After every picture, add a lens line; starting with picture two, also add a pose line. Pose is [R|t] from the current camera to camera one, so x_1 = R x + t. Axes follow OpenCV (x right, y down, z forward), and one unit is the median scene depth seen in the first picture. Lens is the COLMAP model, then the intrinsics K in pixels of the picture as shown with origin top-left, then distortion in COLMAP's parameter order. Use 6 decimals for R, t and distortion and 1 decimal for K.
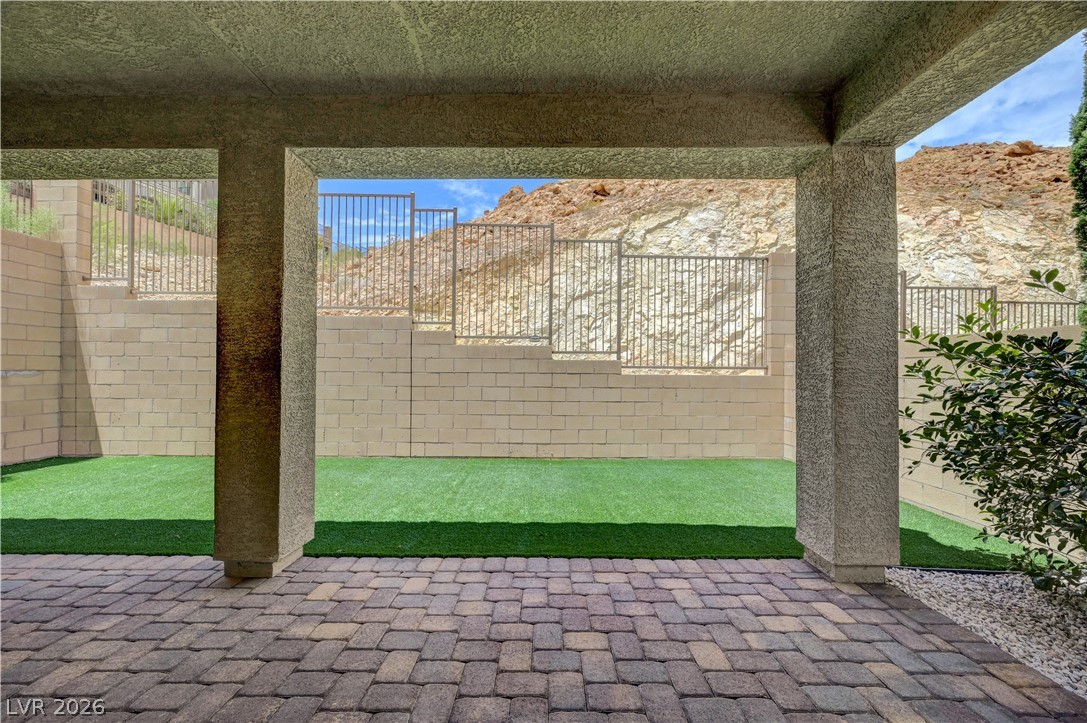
lens RADIAL K [[429.4, 0, 545.9], [0, 429.4, 364.3], [0, 0, 1]] dist [-0.000303, -0.000027]
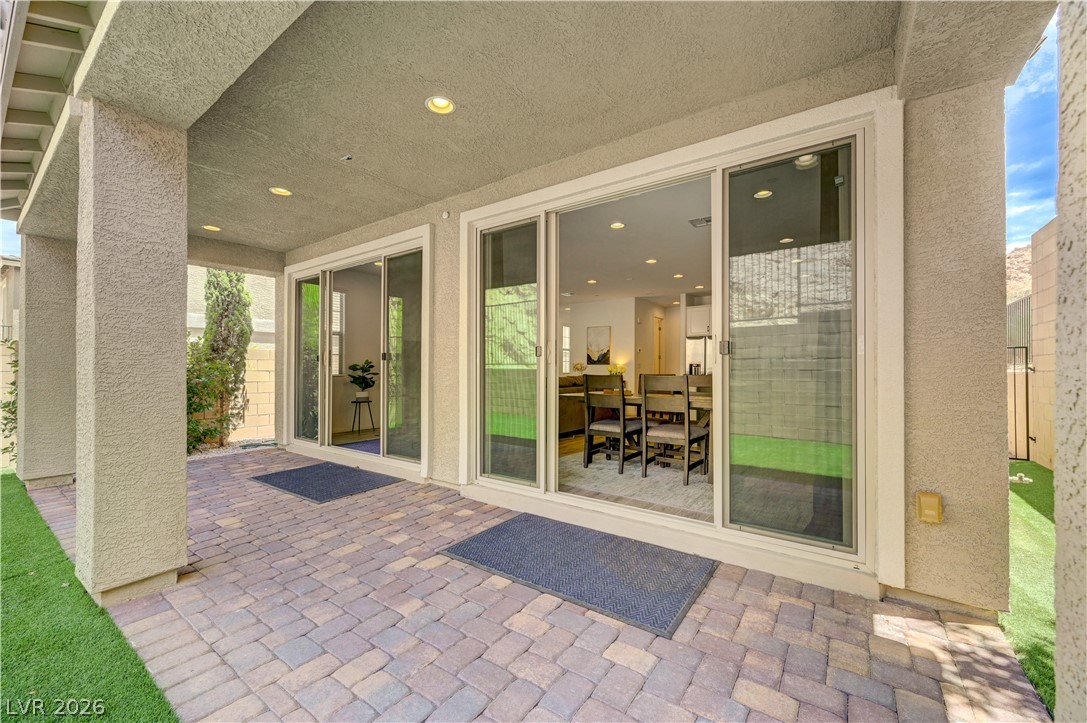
lens RADIAL K [[427.6, 0, 544.7], [0, 427.6, 366.7], [0, 0, 1]] dist [-0.000442, -0.000401]
pose [[-0.813383, -0.001742, 0.581726, -0.813886], [-0.012495, 0.999817, -0.014477, 0.007989], [-0.581595, -0.019044, -0.813256, 0.543421]]
